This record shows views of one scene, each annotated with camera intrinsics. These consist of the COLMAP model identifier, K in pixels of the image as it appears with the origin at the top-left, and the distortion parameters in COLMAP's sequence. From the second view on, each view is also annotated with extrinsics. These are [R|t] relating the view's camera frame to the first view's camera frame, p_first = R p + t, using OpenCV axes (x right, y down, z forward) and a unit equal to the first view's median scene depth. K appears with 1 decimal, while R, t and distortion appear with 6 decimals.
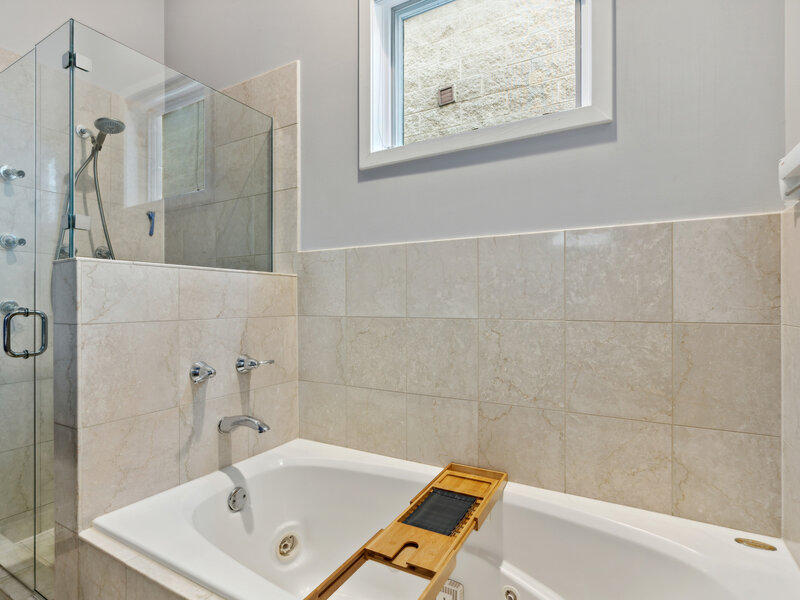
lens RADIAL K [[418.2, 0, 392.5], [0, 418.2, 301.7], [0, 0, 1]] dist [-0.001734, 0.000962]
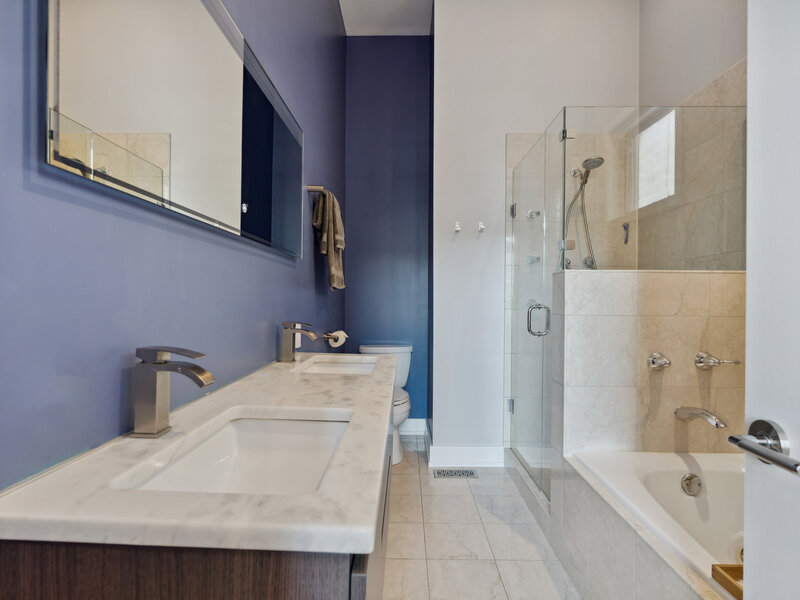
lens RADIAL K [[418.2, 0, 392.5], [0, 418.2, 301.7], [0, 0, 1]] dist [-0.001734, 0.000962]
pose [[0.479556, 0.011316, -0.877438, 0.186305], [-0.007098, 0.999934, 0.009016, -0.001698], [0.877483, 0.001904, 0.479604, -0.181731]]
